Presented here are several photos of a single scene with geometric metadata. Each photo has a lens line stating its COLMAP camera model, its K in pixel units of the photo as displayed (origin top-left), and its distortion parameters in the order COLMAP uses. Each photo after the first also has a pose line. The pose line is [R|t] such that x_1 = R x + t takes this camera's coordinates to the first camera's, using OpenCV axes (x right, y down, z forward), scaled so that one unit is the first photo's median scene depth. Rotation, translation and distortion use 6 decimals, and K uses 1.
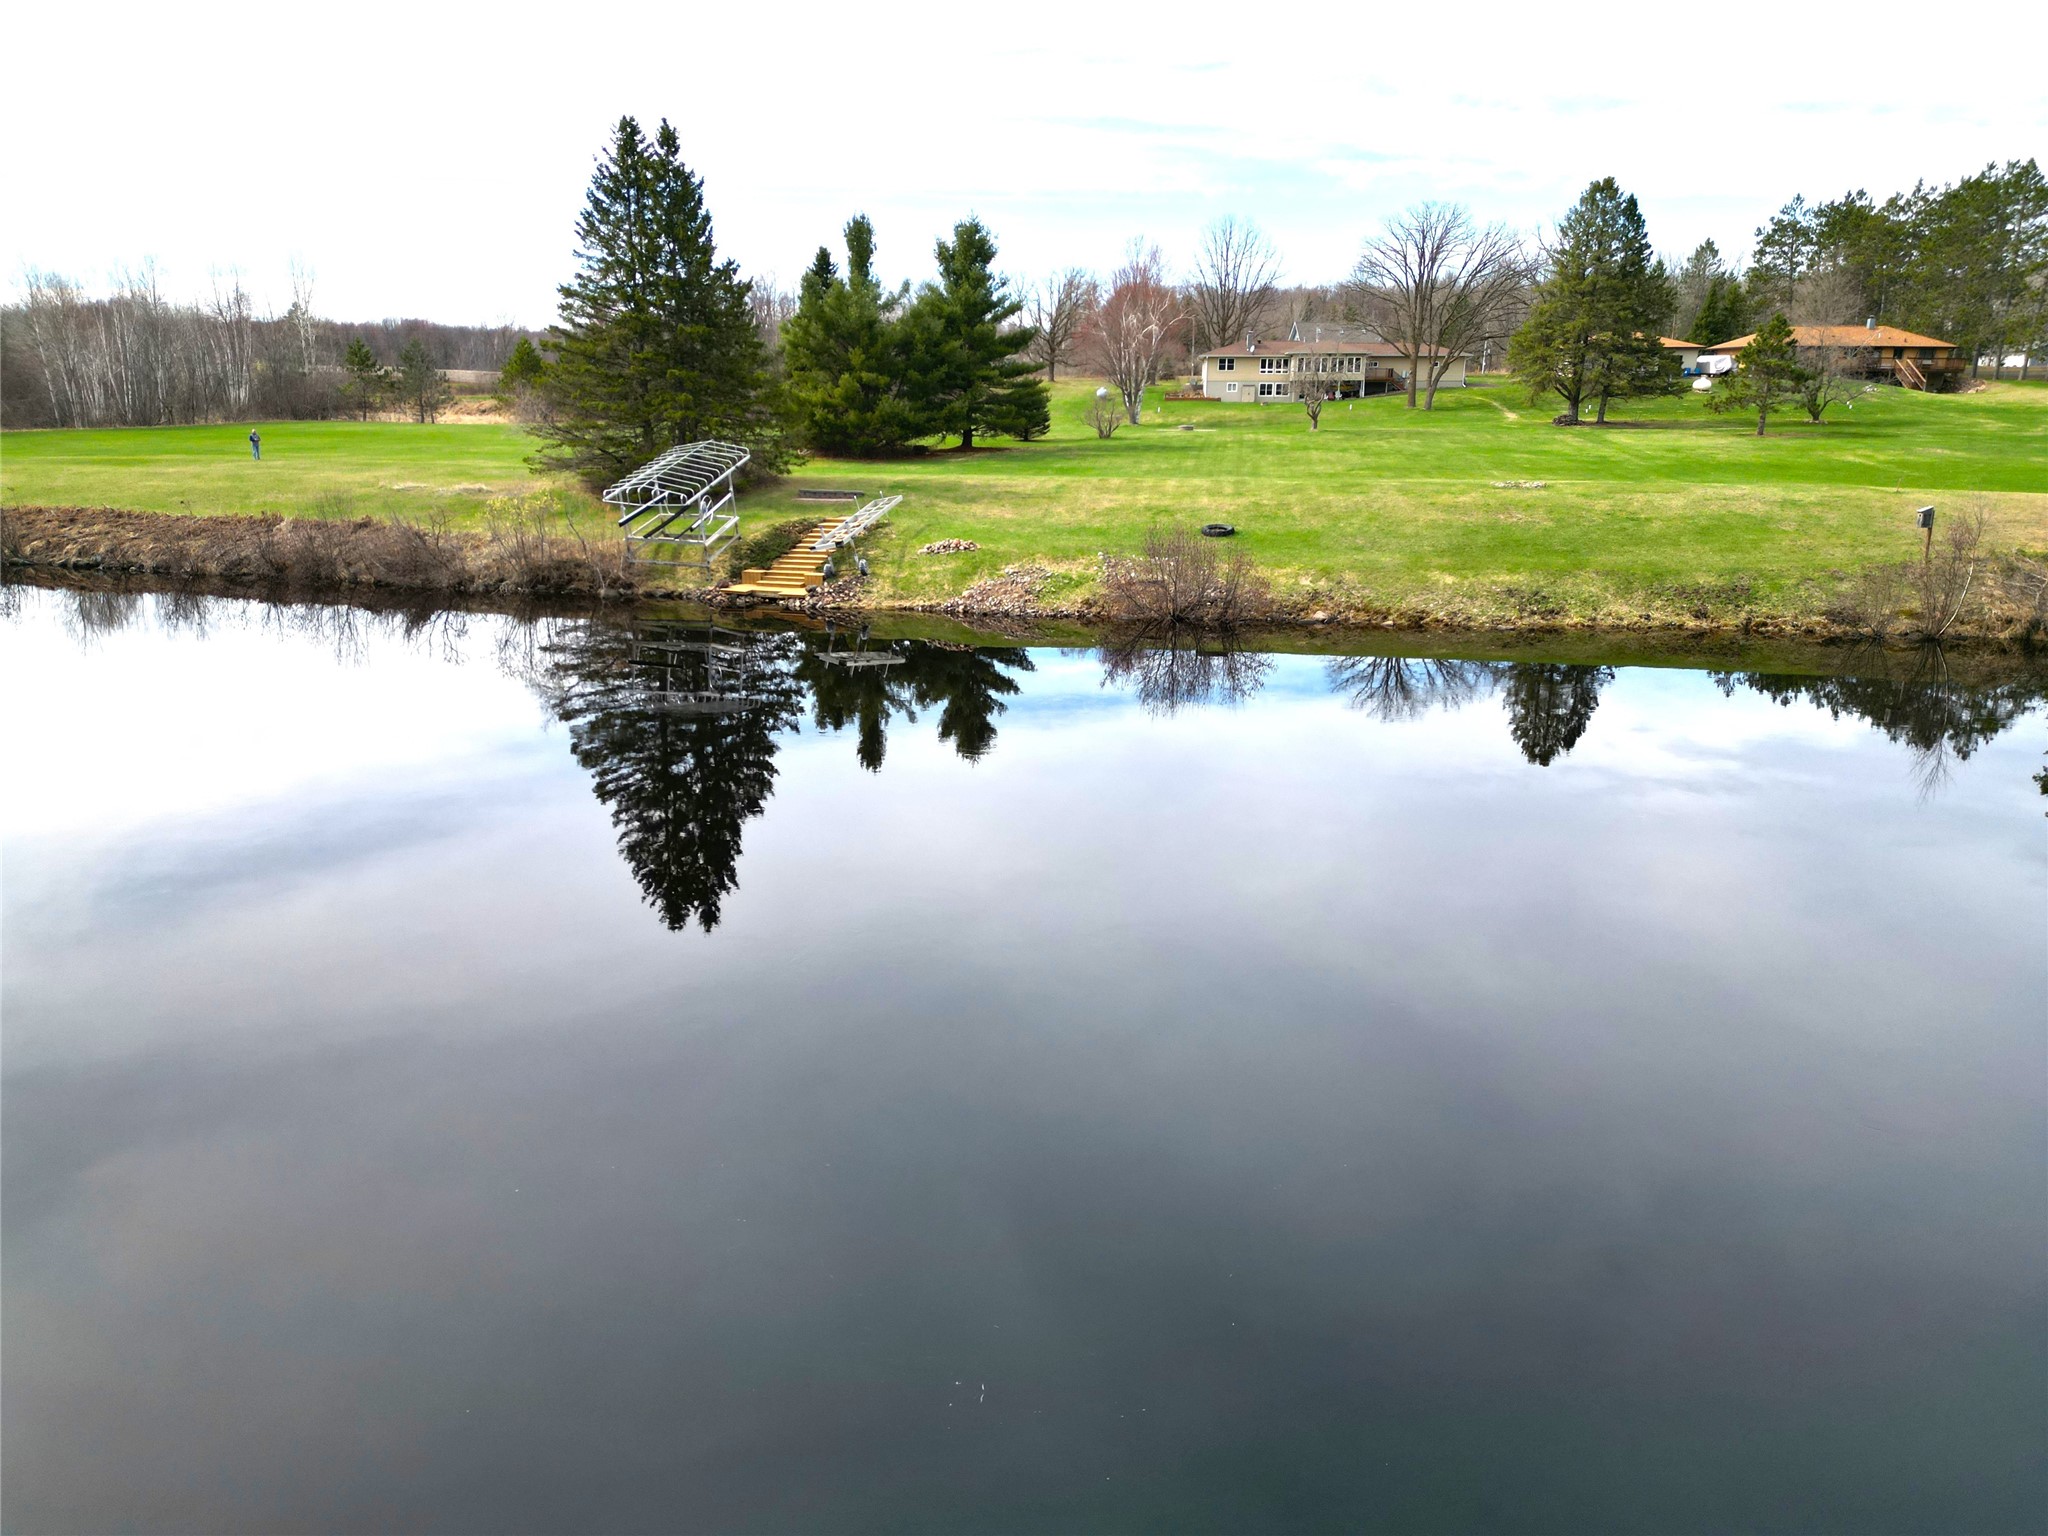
lens RADIAL K [[1421.3, 0, 1024.0], [0, 1421.3, 768.0], [0, 0, 1]] dist [0.091945, -0.098697]
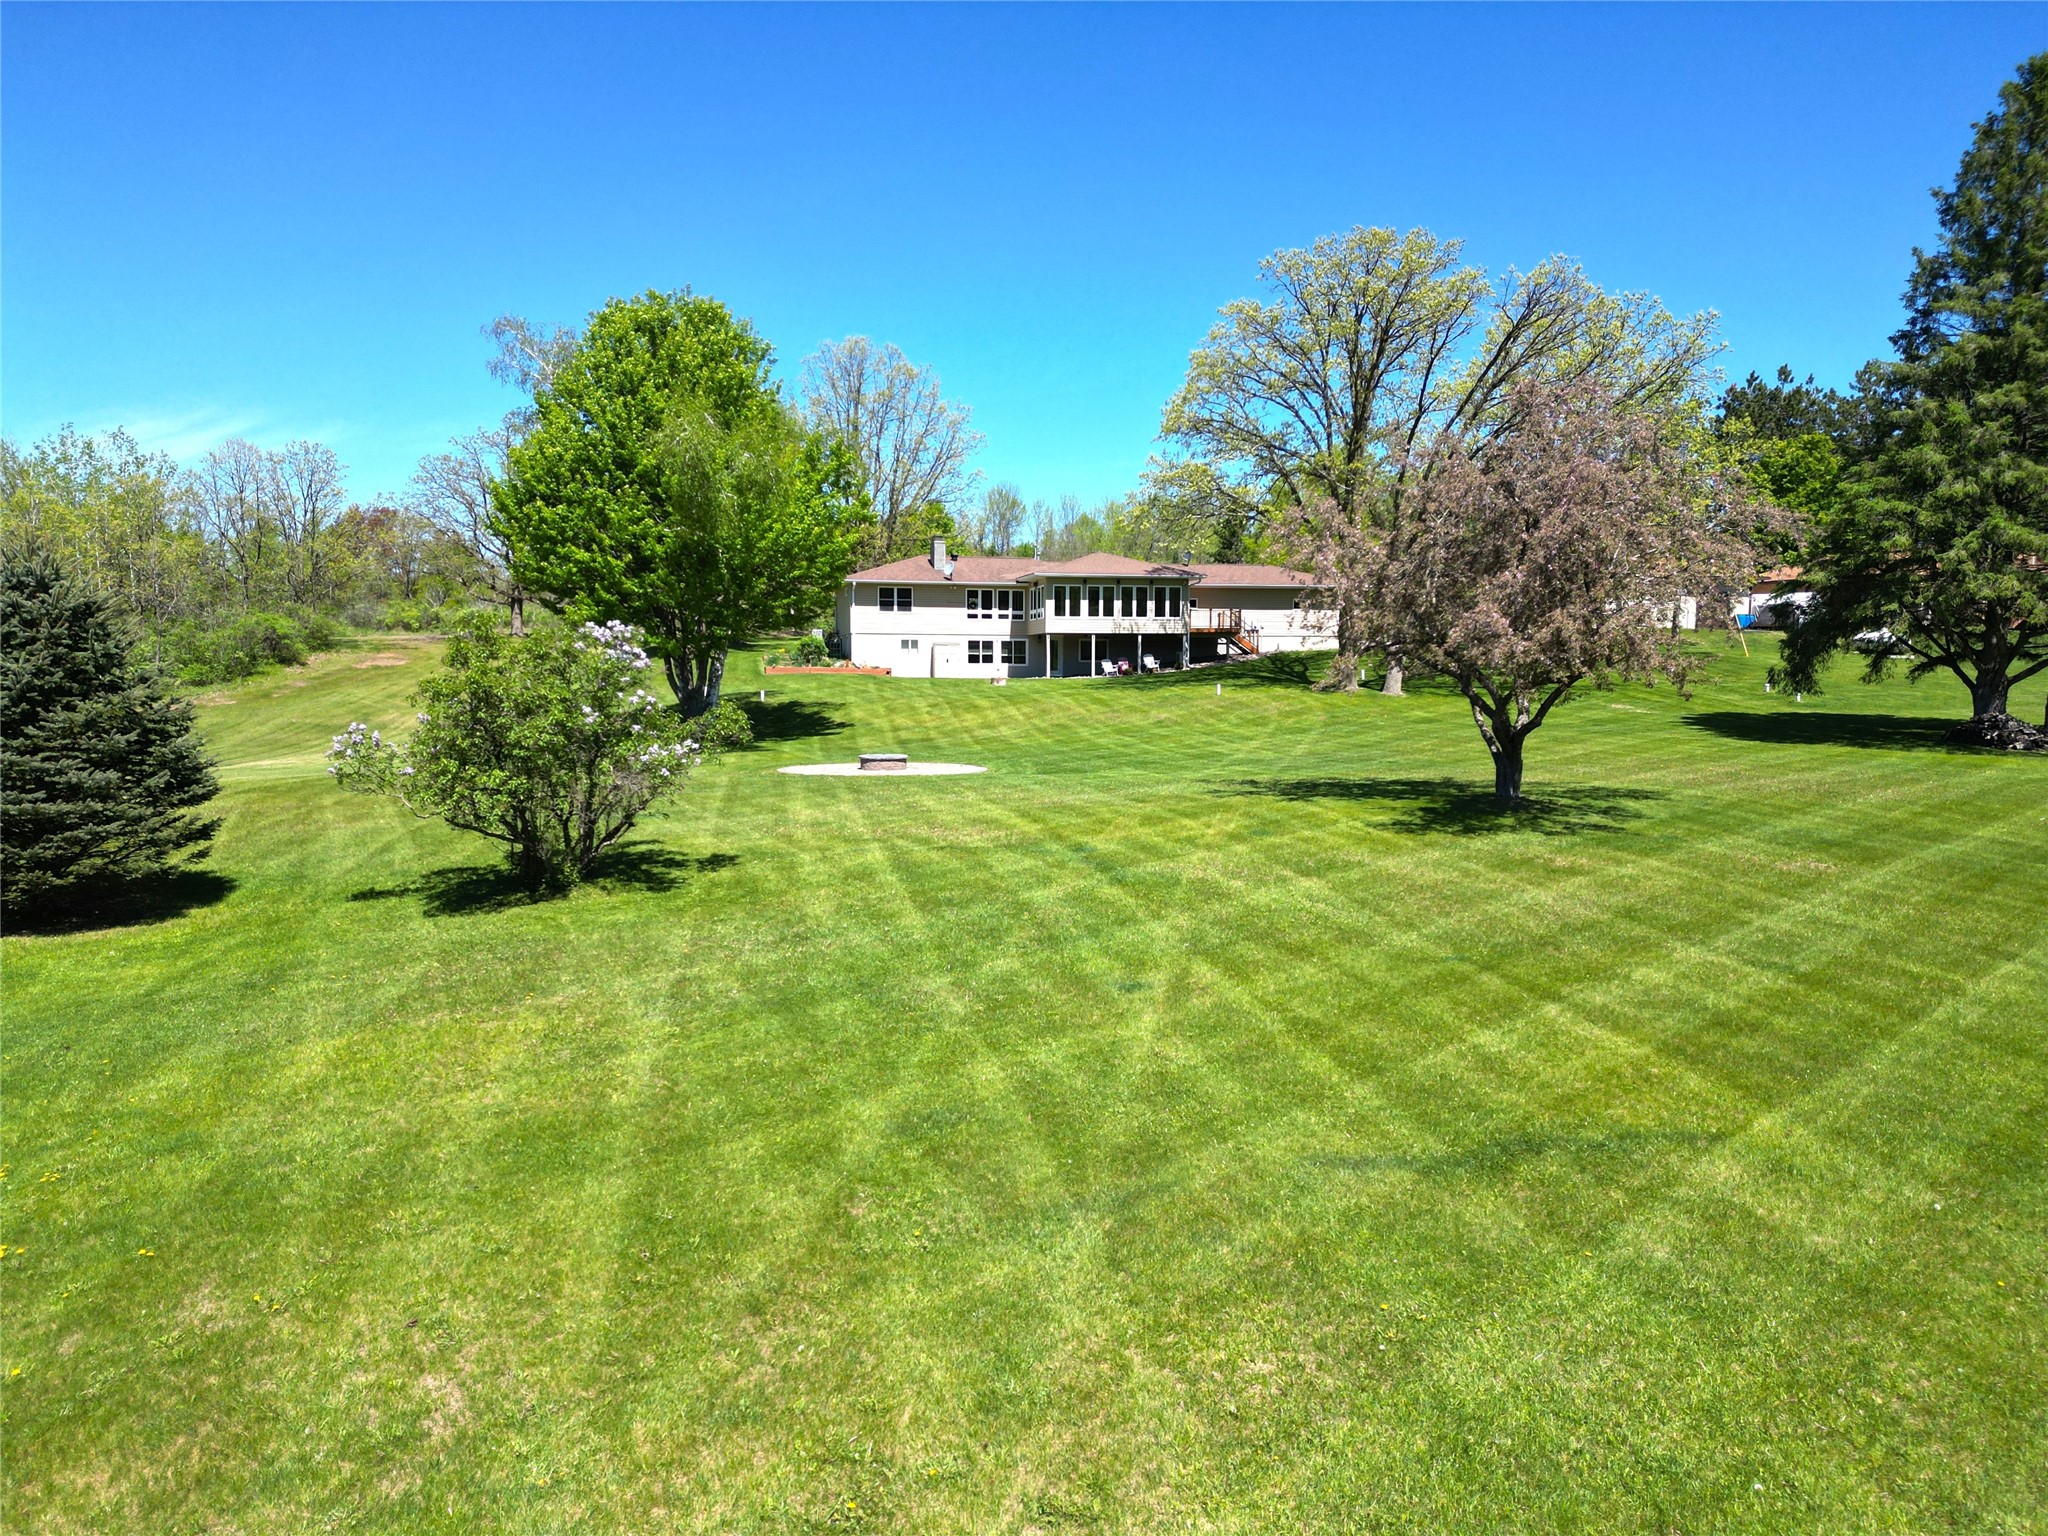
lens RADIAL K [[1421.3, 0, 1024.0], [0, 1421.3, 768.0], [0, 0, 1]] dist [0.091945, -0.098697]
pose [[0.953013, -0.023468, 0.302019, 0.070540], [0.077536, 0.982680, -0.168307, -0.257126], [-0.292838, 0.183816, 0.938327, 0.988376]]
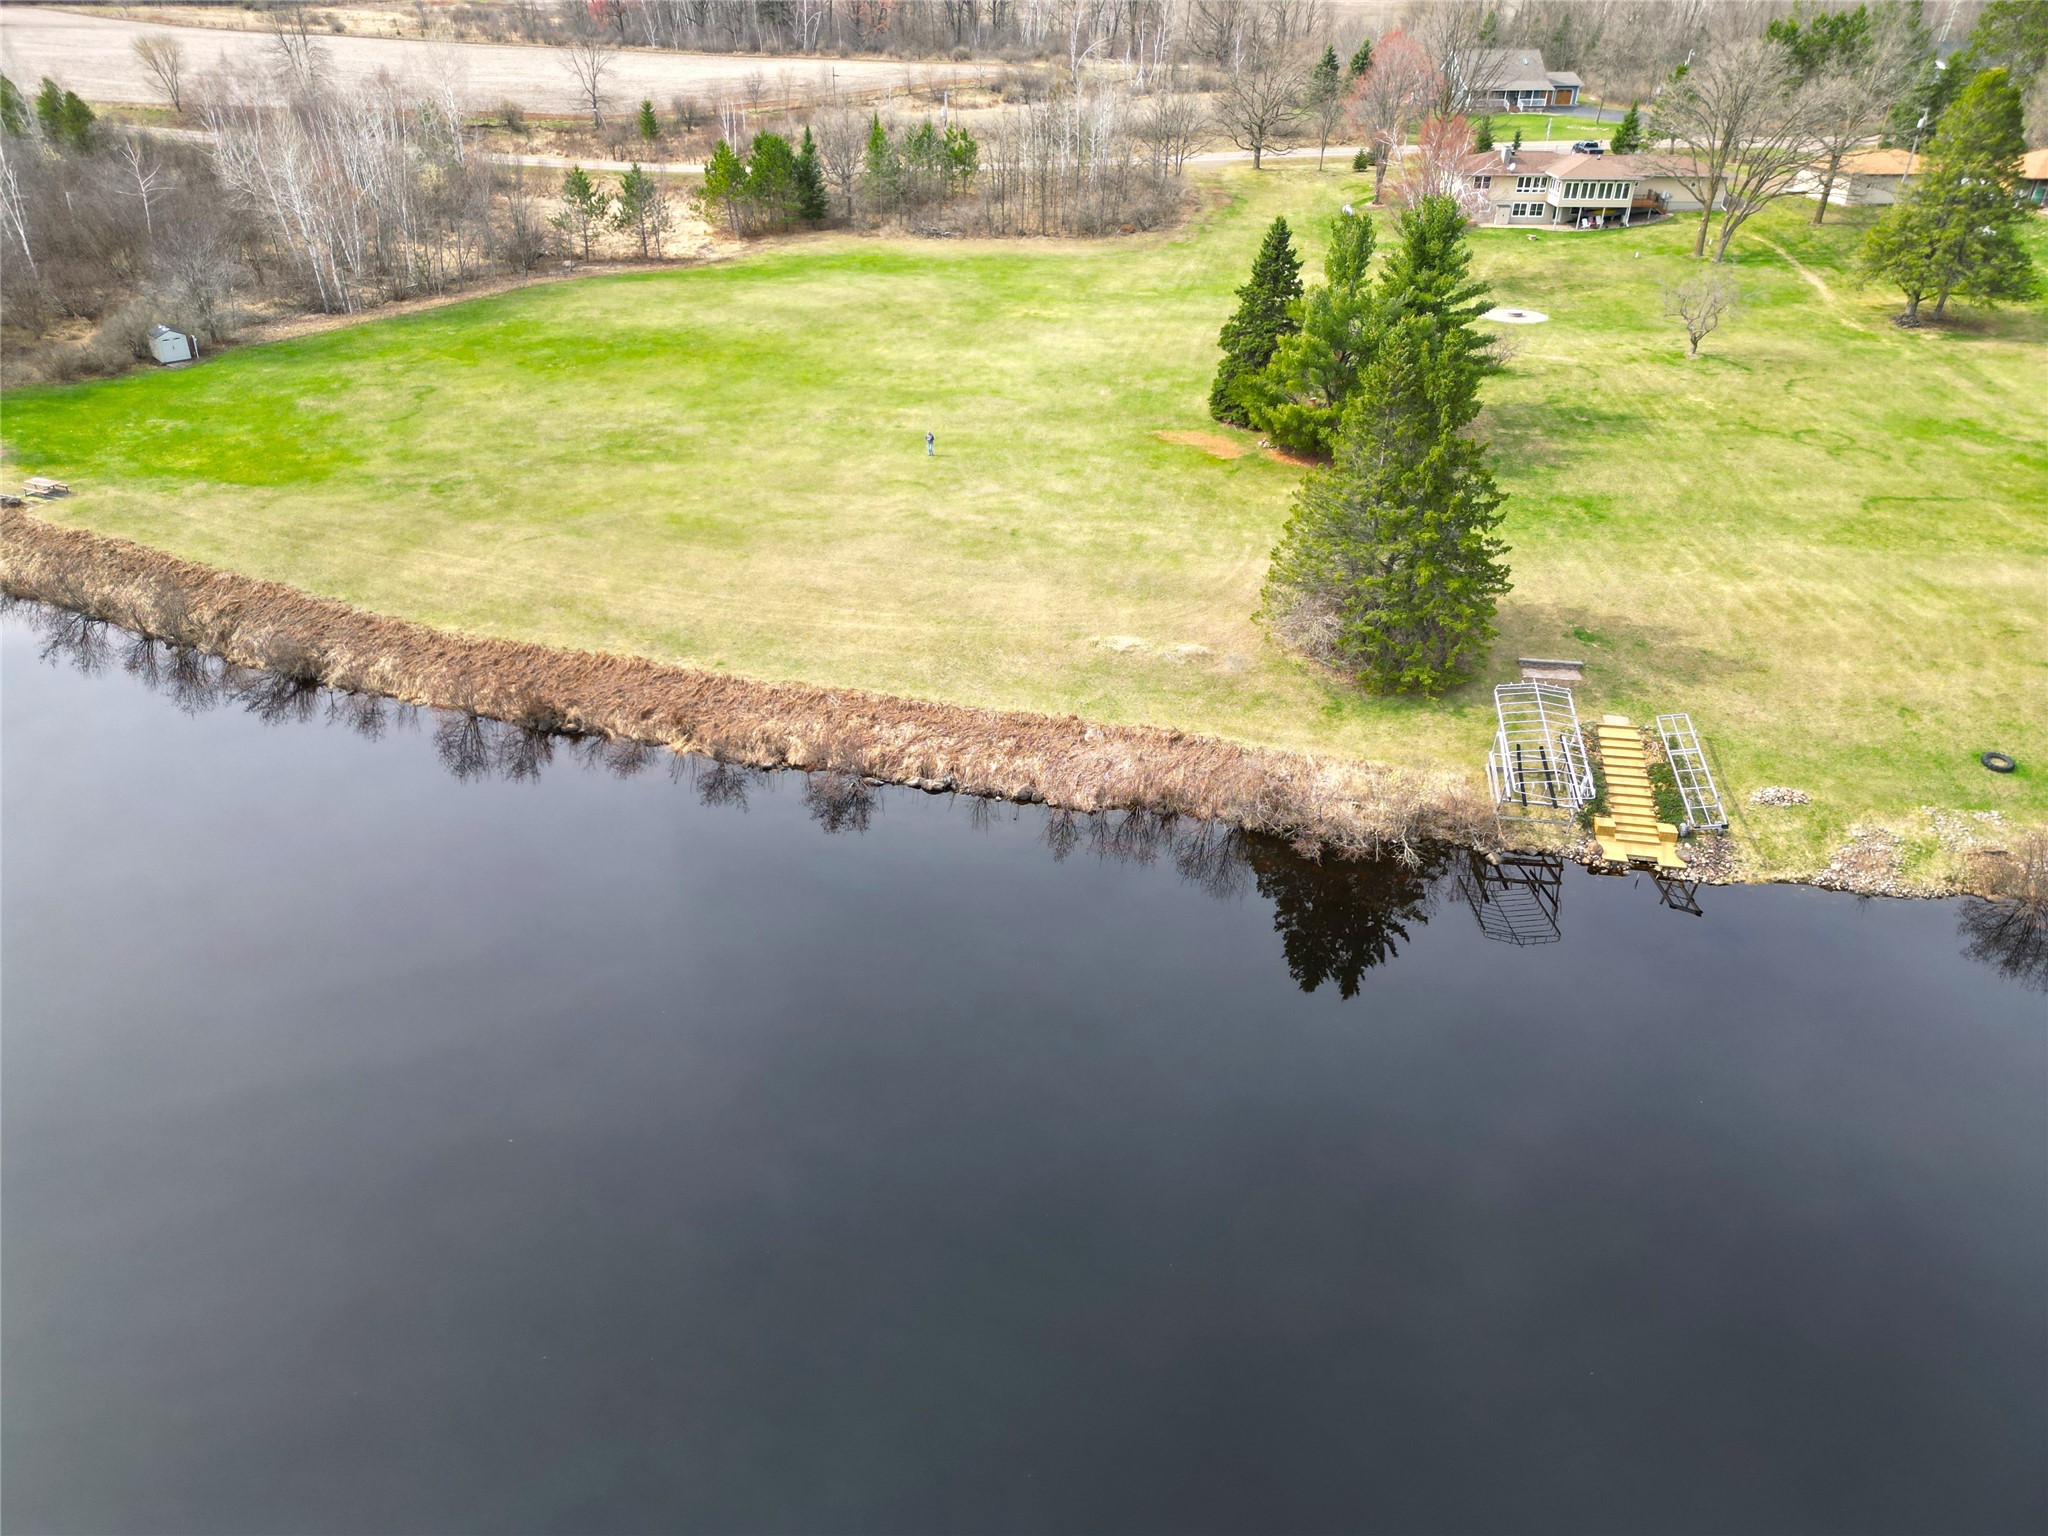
lens RADIAL K [[1421.3, 0, 1024.0], [0, 1421.3, 768.0], [0, 0, 1]] dist [0.091945, -0.098697]
pose [[0.997677, -0.029547, 0.061387, -0.414745], [0.012528, 0.965258, 0.260999, -0.279051], [-0.066966, -0.259623, 0.963385, -0.028965]]
